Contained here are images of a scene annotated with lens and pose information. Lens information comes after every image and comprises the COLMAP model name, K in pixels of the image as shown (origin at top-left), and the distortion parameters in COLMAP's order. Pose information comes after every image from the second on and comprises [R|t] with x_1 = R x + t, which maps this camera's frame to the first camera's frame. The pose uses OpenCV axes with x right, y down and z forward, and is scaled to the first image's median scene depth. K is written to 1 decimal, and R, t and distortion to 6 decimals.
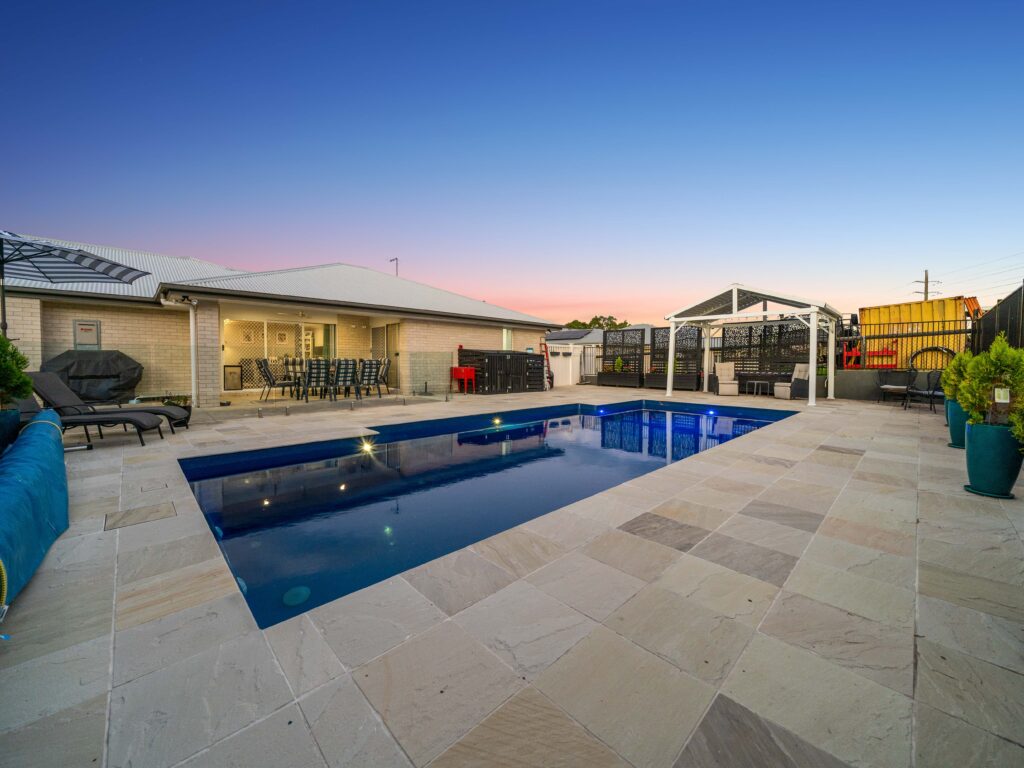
lens RADIAL K [[399.4, 0, 512.0], [0, 399.4, 384.0], [0, 0, 1]] dist [-0.002243, -0.000576]
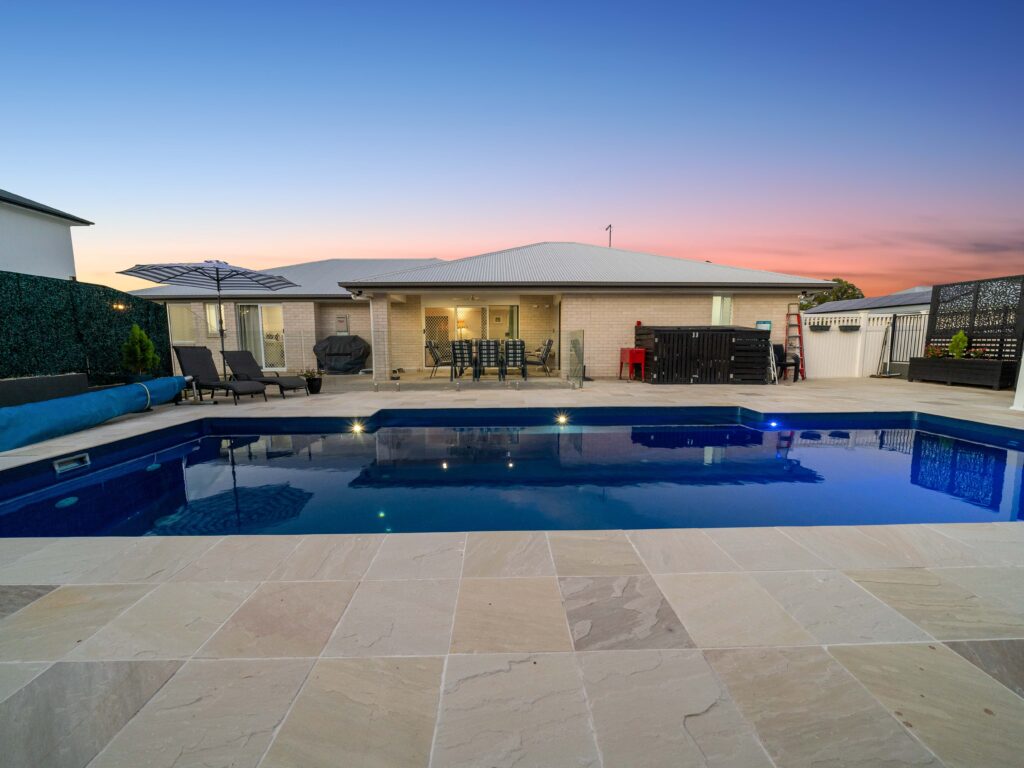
lens RADIAL K [[410.3, 0, 508.6], [0, 410.3, 394.6], [0, 0, 1]] dist [-0.005077, -0.000519]
pose [[0.737030, 0.080231, -0.671081, 0.233876], [-0.031126, 0.995905, 0.084881, -0.010350], [0.675143, -0.041672, 0.736509, 0.188419]]
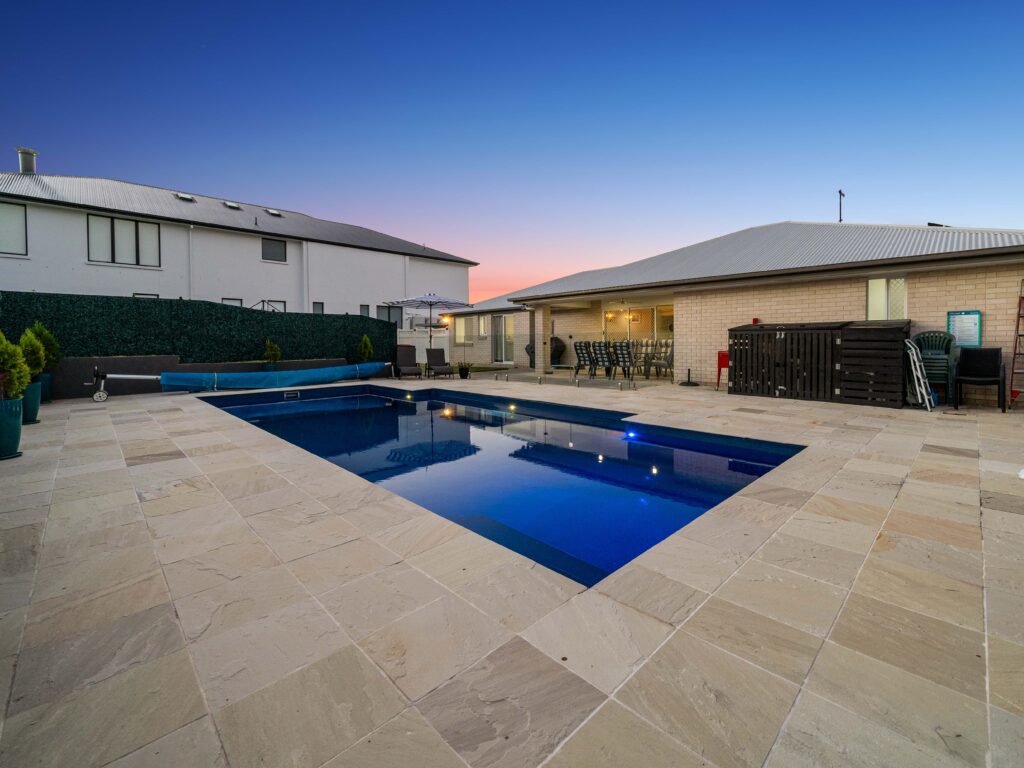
lens RADIAL K [[433.5, 0, 512.3], [0, 433.5, 353.8], [0, 0, 1]] dist [-0.000791, -0.000101]
pose [[0.019715, 0.023879, -0.999520, 0.571036], [-0.049445, 0.998515, 0.022880, -0.033325], [0.998582, 0.048971, 0.020866, 0.560020]]
